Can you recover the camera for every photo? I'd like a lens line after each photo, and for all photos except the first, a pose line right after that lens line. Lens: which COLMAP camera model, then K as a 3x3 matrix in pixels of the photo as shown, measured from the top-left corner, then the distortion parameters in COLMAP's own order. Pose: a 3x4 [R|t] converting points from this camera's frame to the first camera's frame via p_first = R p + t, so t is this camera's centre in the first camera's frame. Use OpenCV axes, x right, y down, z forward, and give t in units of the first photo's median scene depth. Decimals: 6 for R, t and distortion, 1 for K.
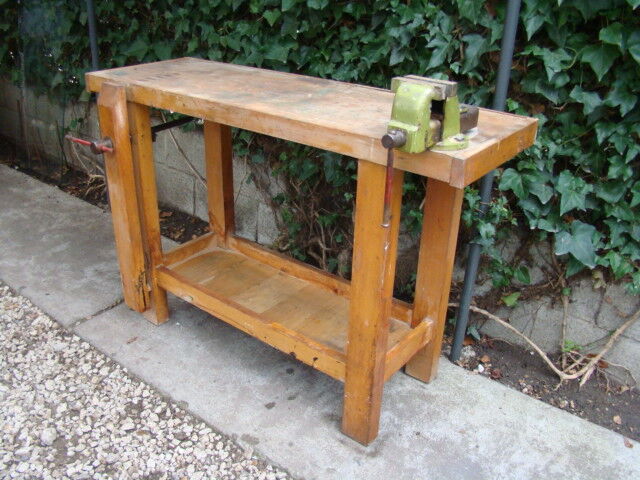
lens RADIAL K [[589.3, 0, 301.7], [0, 589.3, 239.9], [0, 0, 1]] dist [-0.127902, -0.001989]
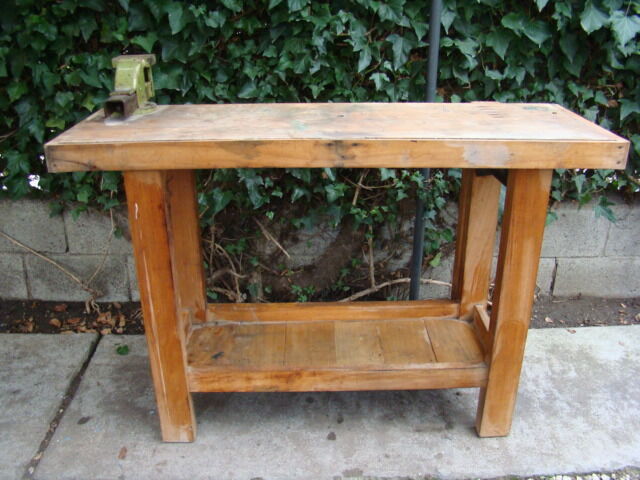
lens RADIAL K [[594.5, 0, 320.0], [0, 594.5, 240.0], [0, 0, 1]] dist [-0.173169, 0.106292]
pose [[0.769766, -0.282916, 0.572205, -0.518115], [0.299091, 0.951782, 0.068233, -0.091896], [-0.563919, 0.118618, 0.817267, 0.190861]]
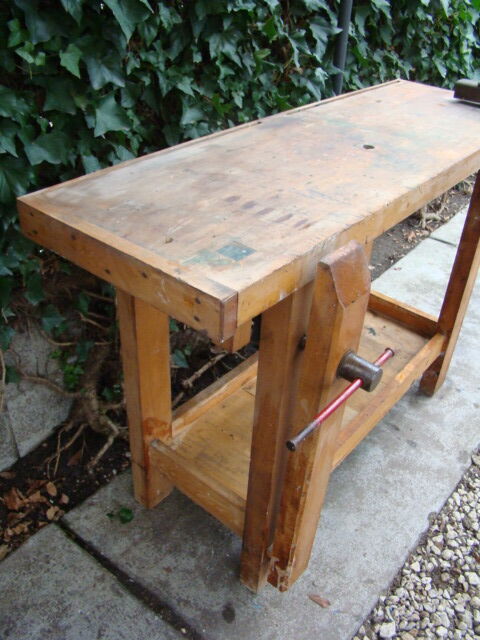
lens RADIAL K [[594.5, 0, 240.0], [0, 594.5, 320.0], [0, 0, 1]] dist [-0.173169, 0.106292]
pose [[0.017499, -0.585860, 0.810223, -0.719283], [0.400520, 0.746597, 0.531203, -0.498134], [-0.916121, 0.315216, 0.247713, 0.946539]]
